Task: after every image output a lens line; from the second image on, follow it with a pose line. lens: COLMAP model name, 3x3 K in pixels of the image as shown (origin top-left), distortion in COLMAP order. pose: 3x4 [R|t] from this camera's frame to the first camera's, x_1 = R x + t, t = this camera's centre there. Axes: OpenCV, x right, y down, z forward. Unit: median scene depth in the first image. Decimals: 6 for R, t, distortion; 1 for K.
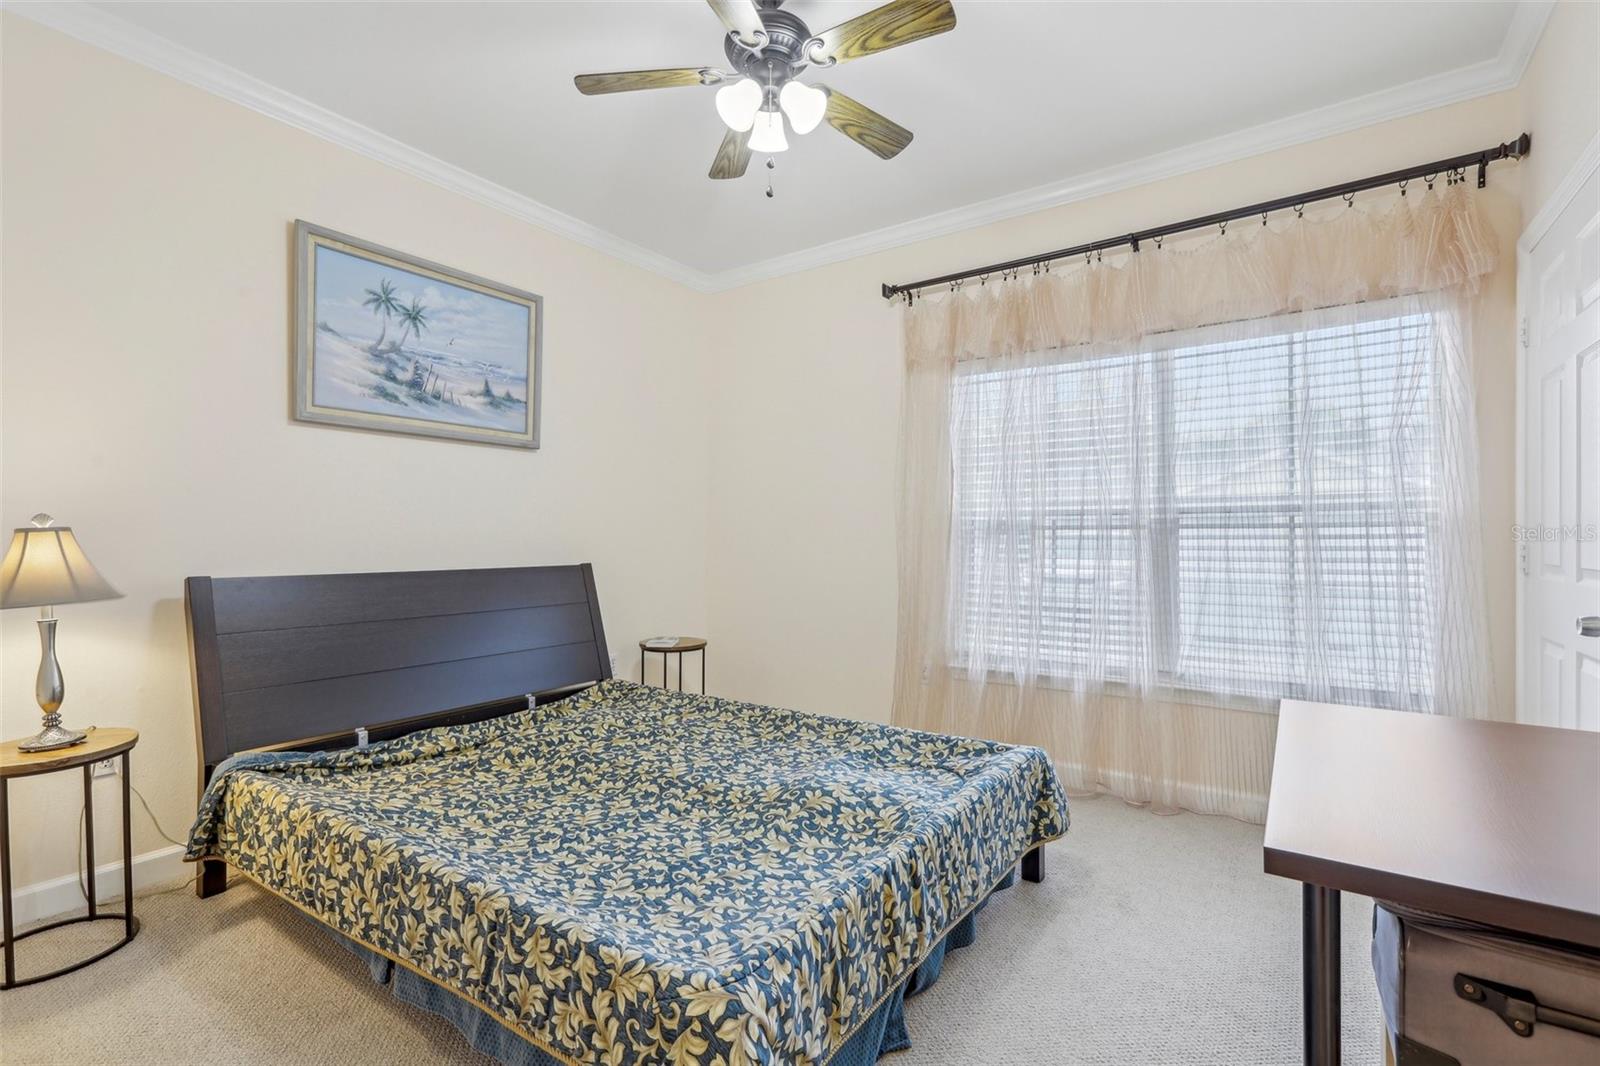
lens RADIAL K [[715.5, 0, 800.6], [0, 715.5, 529.0], [0, 0, 1]] dist [-0.000717, 0.000166]
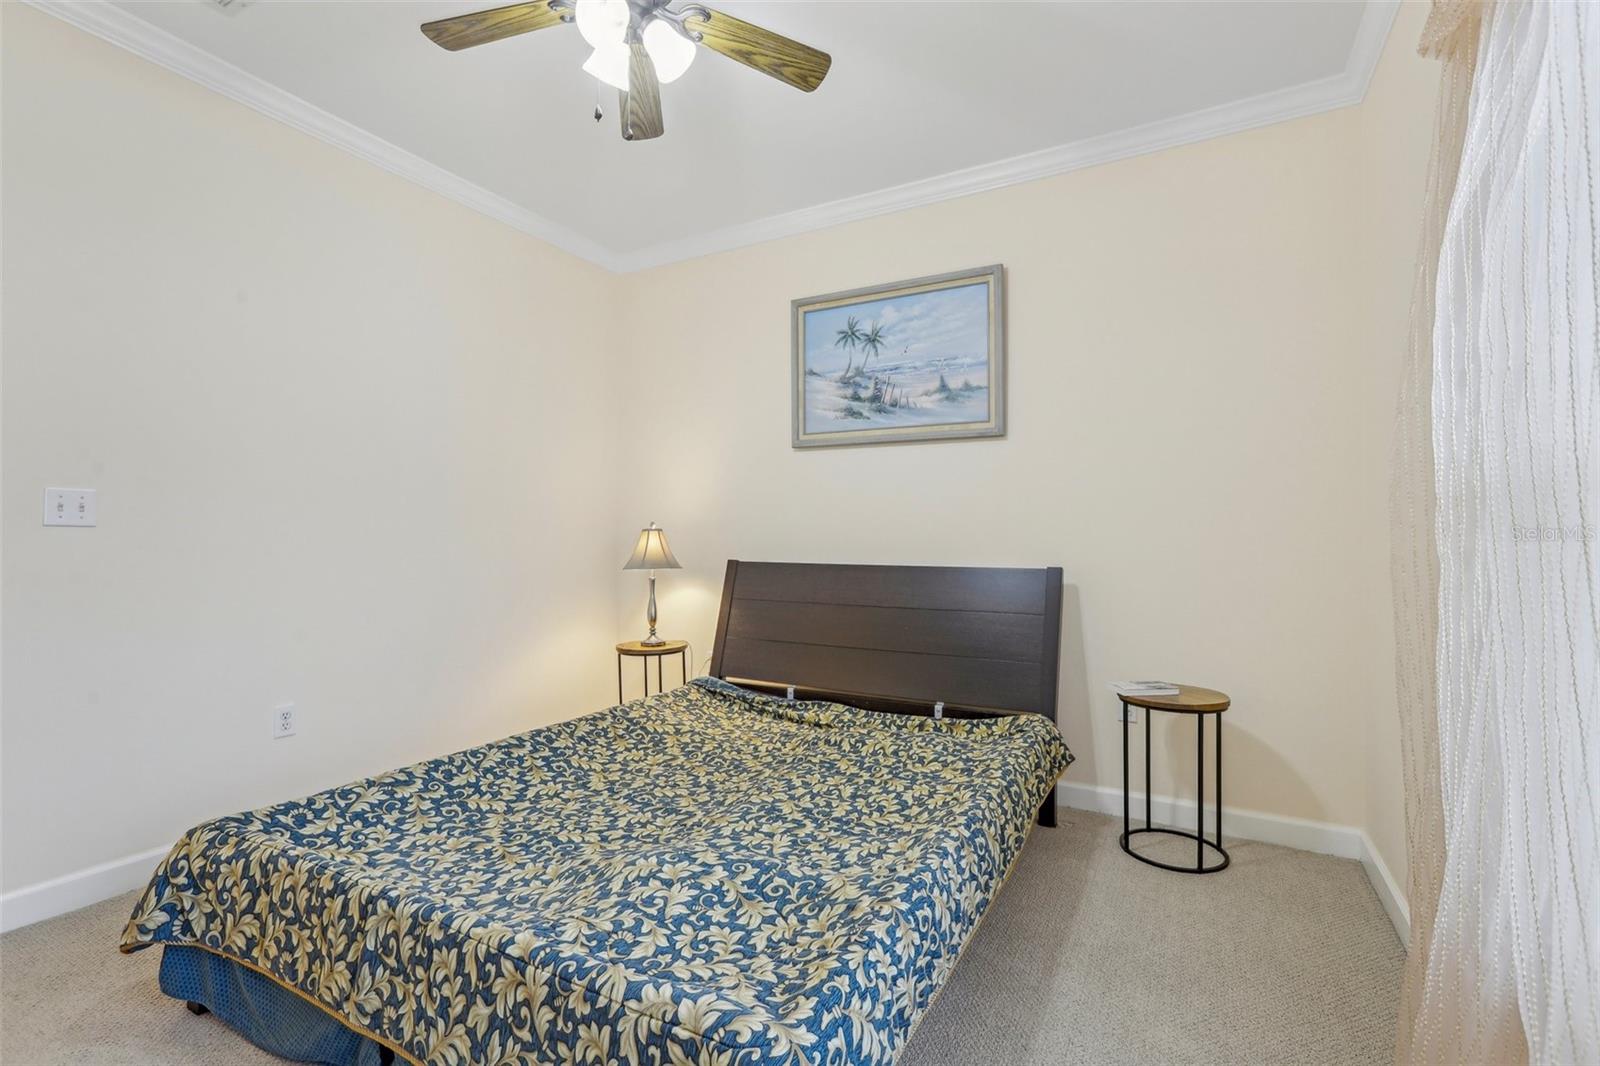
lens RADIAL K [[734.2, 0, 797.2], [0, 734.2, 518.7], [0, 0, 1]] dist [-0.060450, 0.000009]
pose [[0.098937, -0.011870, -0.995023, 0.596223], [0.012592, 0.999864, -0.010676, -0.002769], [0.995014, -0.011473, 0.099073, 0.768939]]
